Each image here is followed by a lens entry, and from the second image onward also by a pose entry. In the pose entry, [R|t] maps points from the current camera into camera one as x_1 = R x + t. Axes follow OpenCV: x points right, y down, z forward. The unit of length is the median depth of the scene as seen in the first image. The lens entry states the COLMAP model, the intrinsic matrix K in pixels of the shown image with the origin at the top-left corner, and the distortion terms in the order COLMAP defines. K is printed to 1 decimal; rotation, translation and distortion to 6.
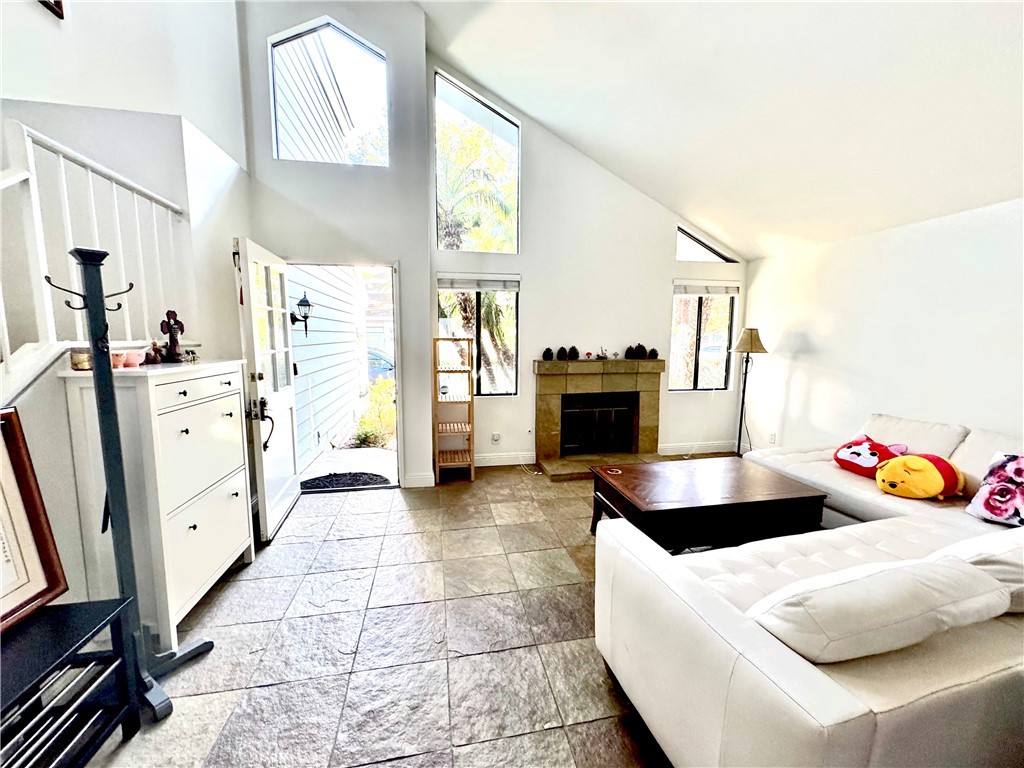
lens RADIAL K [[408.2, 0, 511.4], [0, 408.2, 381.5], [0, 0, 1]] dist [-0.001565, -0.000323]
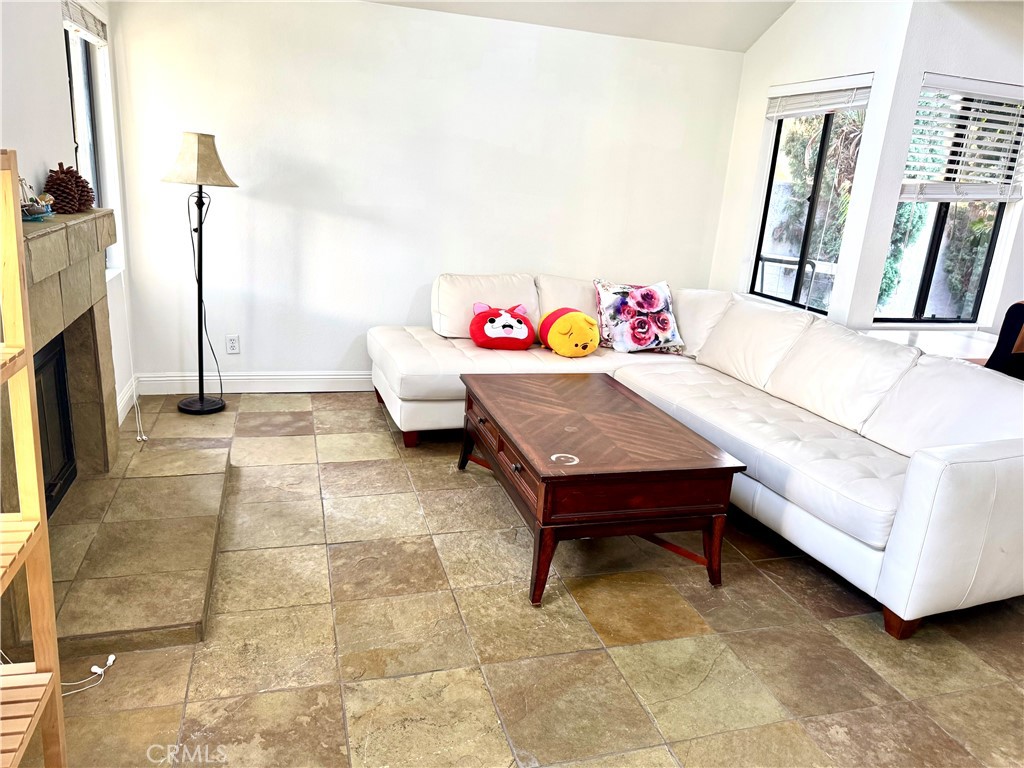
lens RADIAL K [[724.4, 0, 510.6], [0, 724.4, 386.6], [0, 0, 1]] dist [0.012058, -0.001985]
pose [[-0.099165, -0.288950, 0.952195, -0.584935], [0.037934, 0.955118, 0.293787, -0.135899], [-0.994348, 0.065254, -0.083753, 1.193431]]
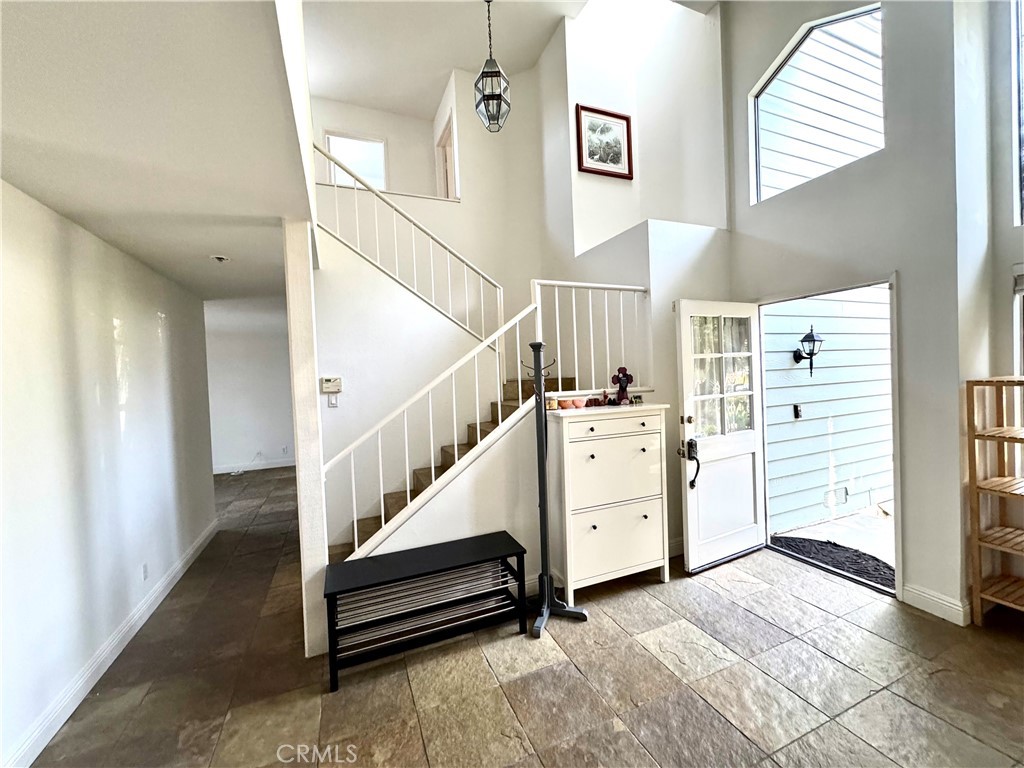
lens RADIAL K [[408.2, 0, 512.1], [0, 408.2, 380.8], [0, 0, 1]] dist [-0.001565, -0.000323]
pose [[0.210180, 0.008387, -0.977627, 0.367721], [-0.069242, 0.997580, -0.006328, -0.078556], [0.975208, 0.069023, 0.210252, 0.294022]]
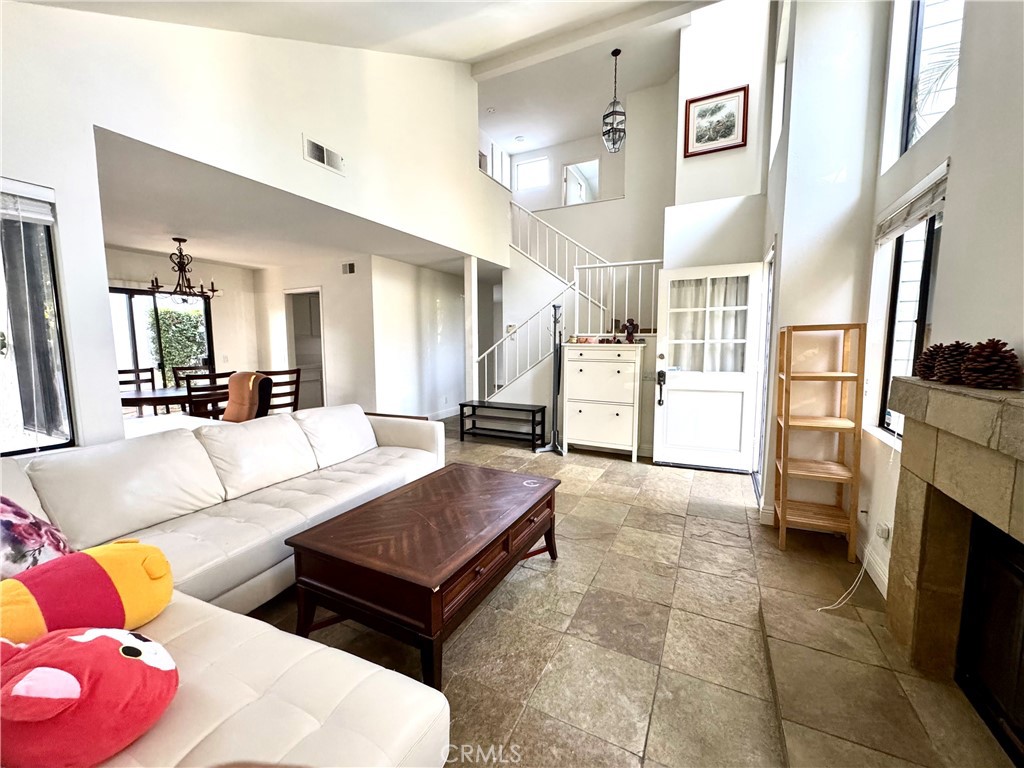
lens RADIAL K [[408.2, 0, 513.2], [0, 408.2, 381.1], [0, 0, 1]] dist [-0.001565, -0.000323]
pose [[-0.606109, 0.078625, -0.791486, 0.971448], [-0.088380, 0.982282, 0.165258, -0.128364], [0.790456, 0.170116, -0.588422, 1.500928]]
